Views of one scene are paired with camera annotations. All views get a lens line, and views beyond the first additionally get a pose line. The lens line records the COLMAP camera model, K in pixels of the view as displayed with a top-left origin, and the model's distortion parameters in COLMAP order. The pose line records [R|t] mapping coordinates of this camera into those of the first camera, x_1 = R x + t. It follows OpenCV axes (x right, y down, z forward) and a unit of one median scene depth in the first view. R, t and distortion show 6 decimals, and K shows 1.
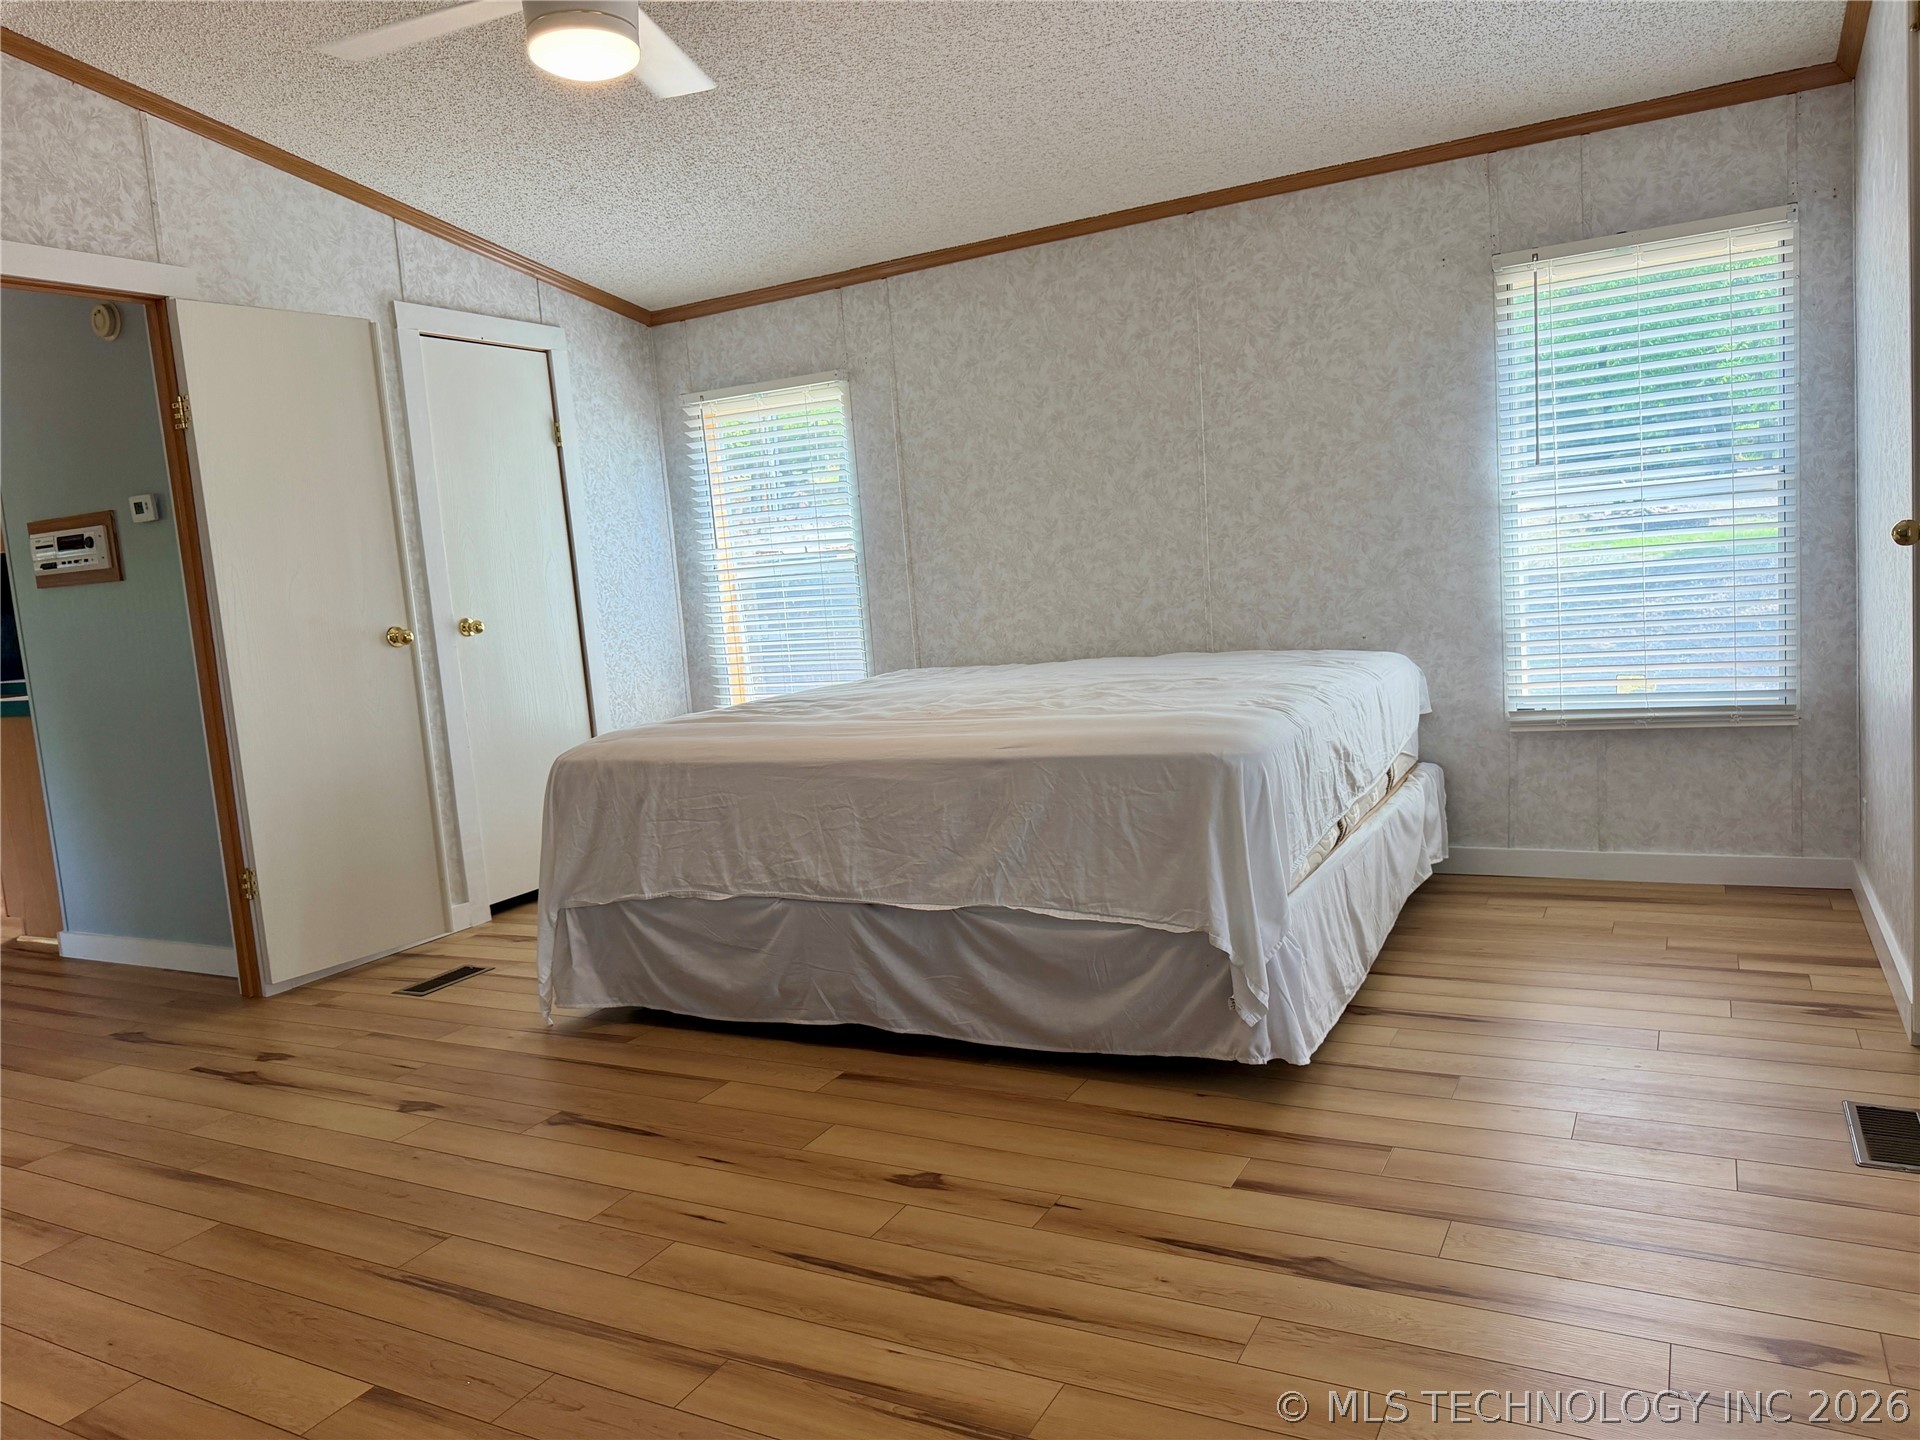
lens RADIAL K [[1344.5, 0, 954.4], [0, 1344.5, 726.9], [0, 0, 1]] dist [0.124390, -0.193160]
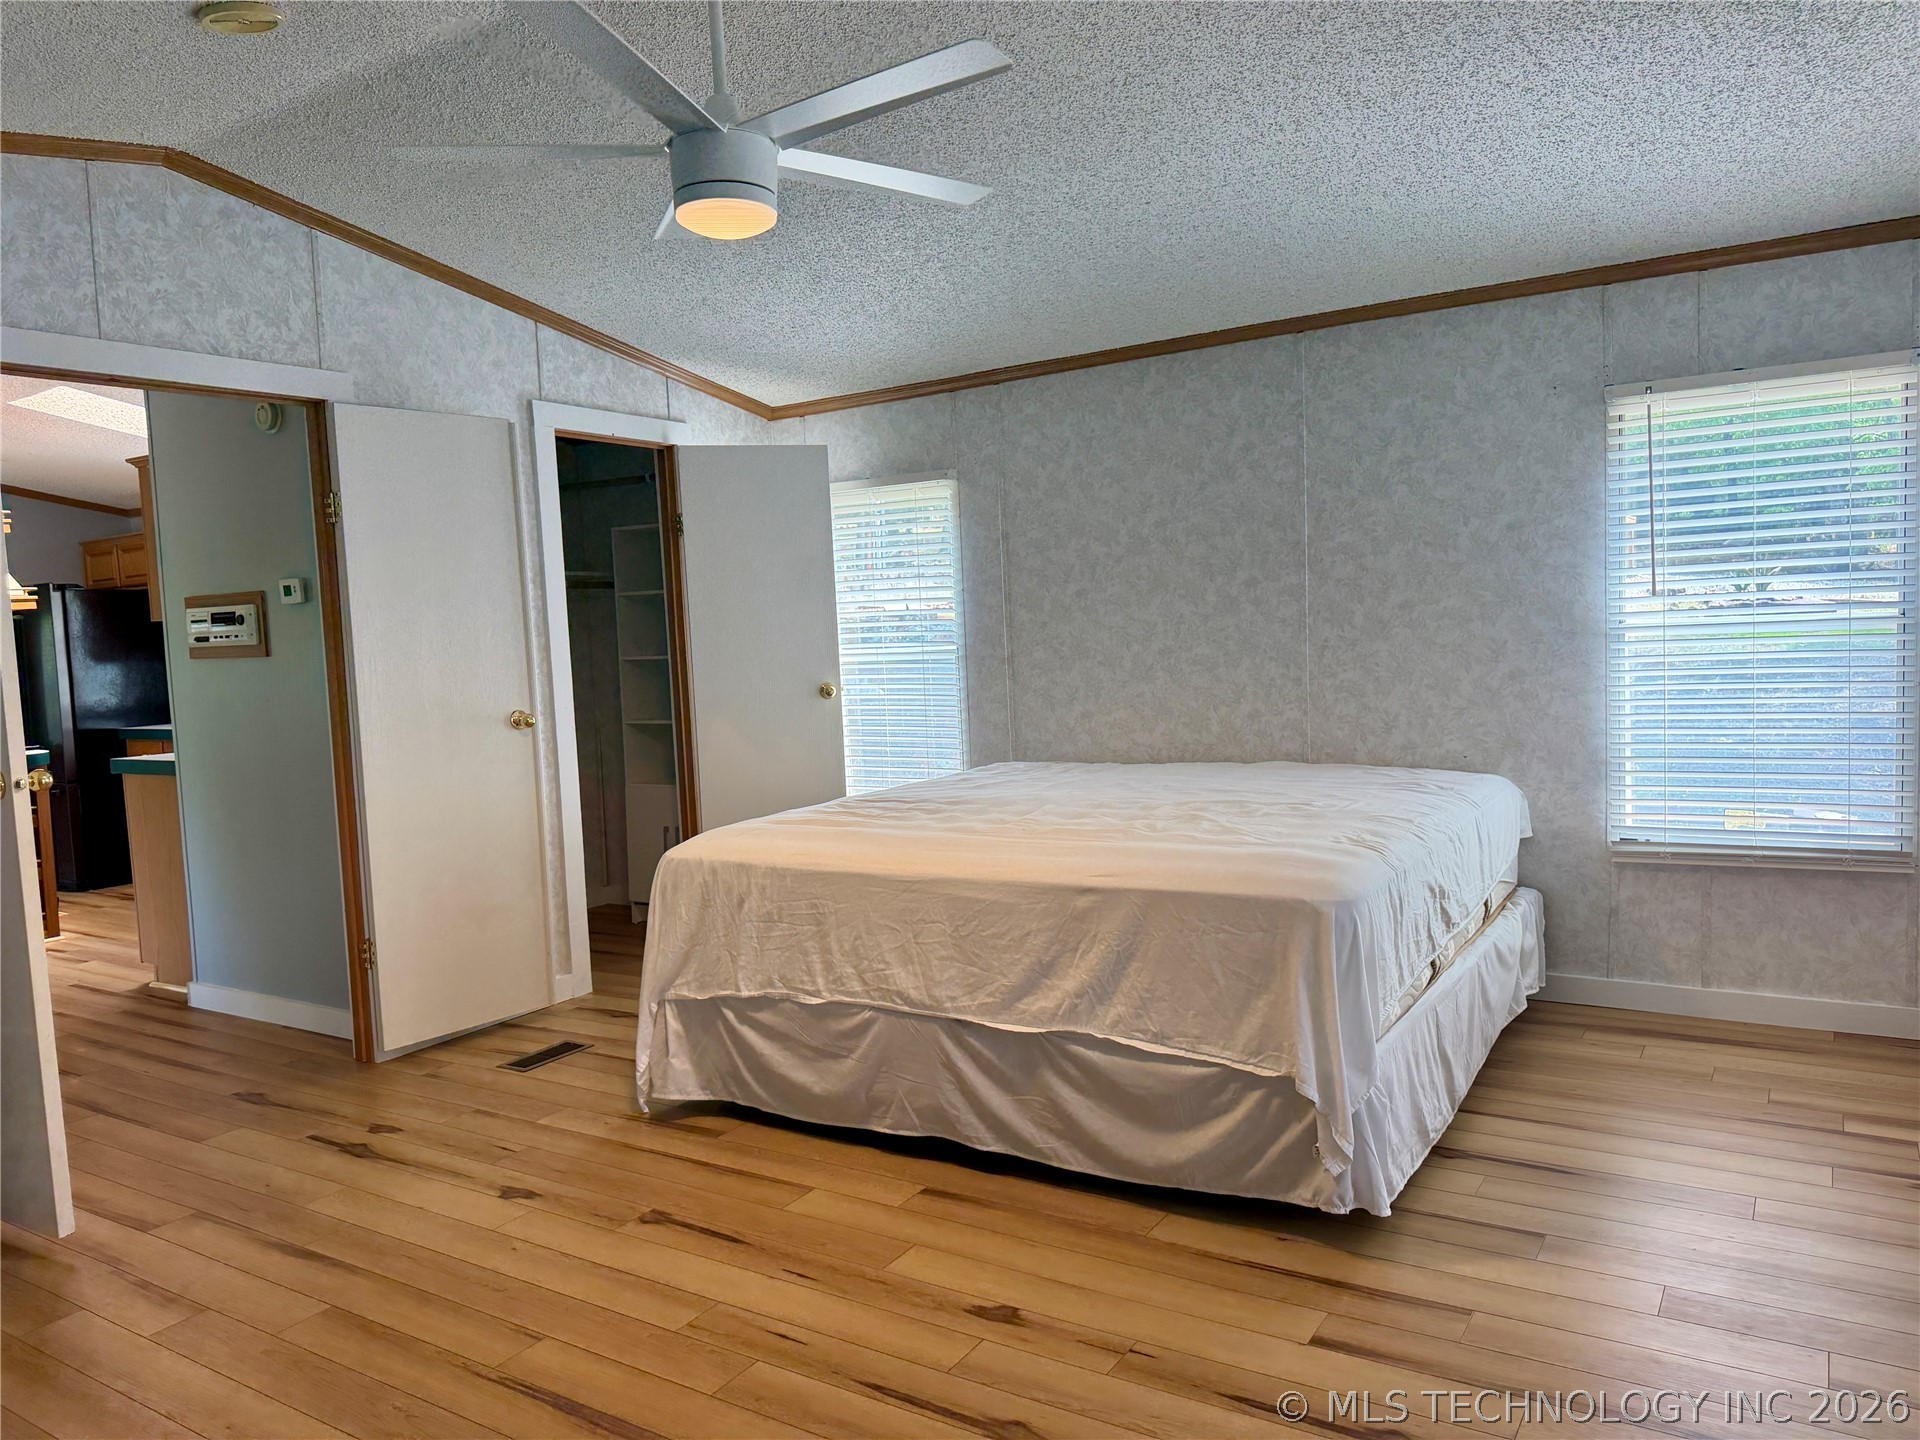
lens RADIAL K [[1344.5, 0, 954.4], [0, 1344.5, 726.9], [0, 0, 1]] dist [0.124390, -0.193160]
pose [[0.996805, 0.038920, -0.069753, -0.002474], [-0.041387, 0.998555, -0.034277, -0.050546], [0.068318, 0.037054, 0.996975, -0.026101]]
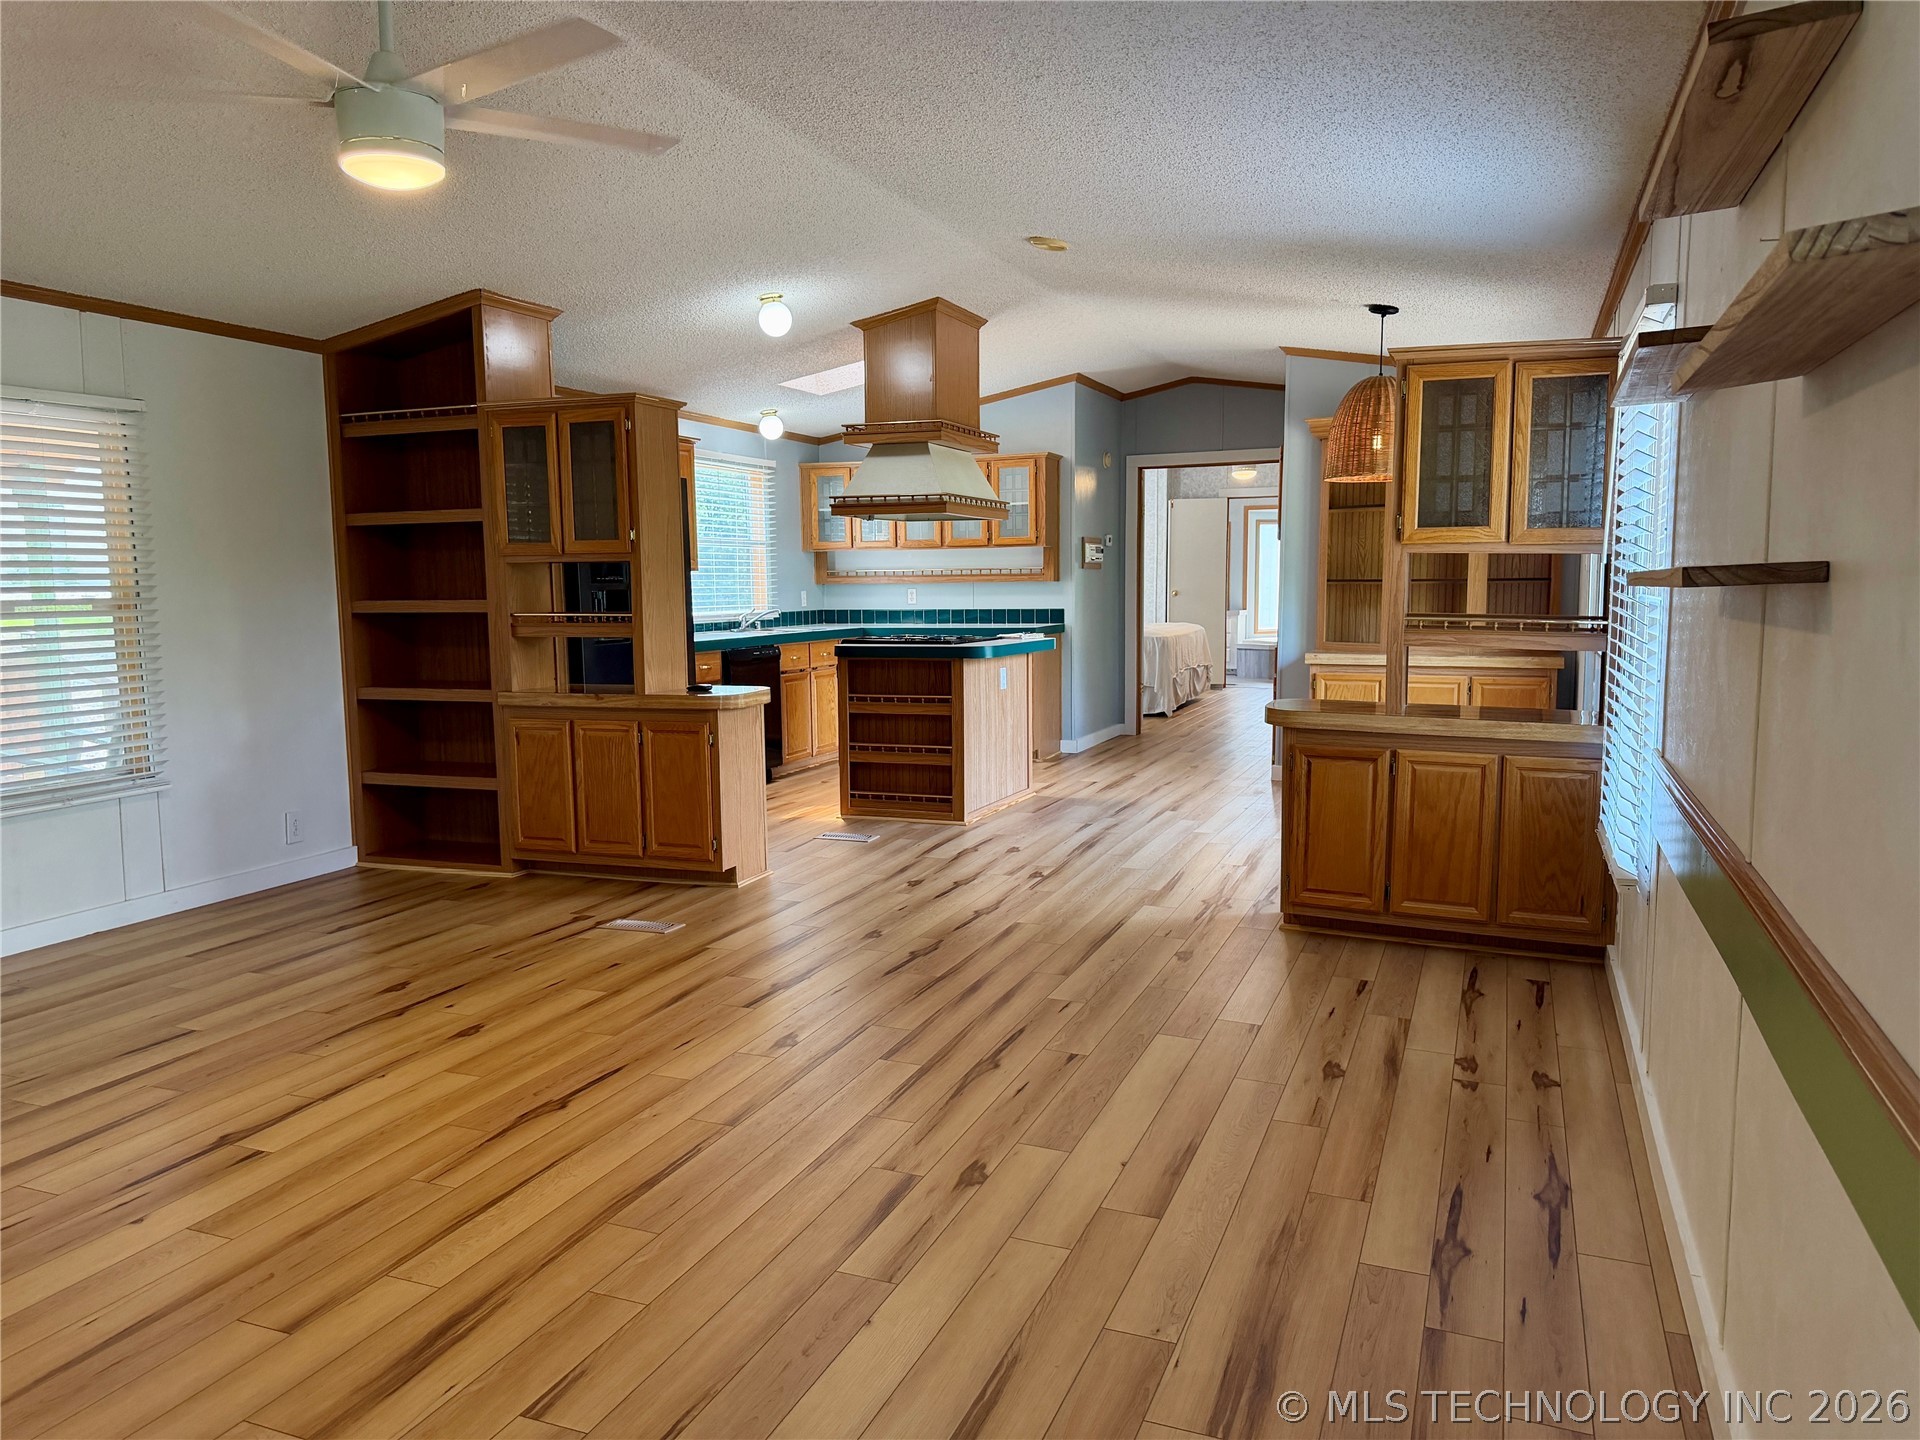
lens RADIAL K [[1344.5, 0, 954.4], [0, 1344.5, 726.9], [0, 0, 1]] dist [0.124390, -0.193160]
pose [[-0.108800, -0.030492, 0.993596, -3.661488], [0.133271, 0.990059, 0.044977, 0.021517], [-0.985089, 0.137311, -0.103655, 1.980126]]
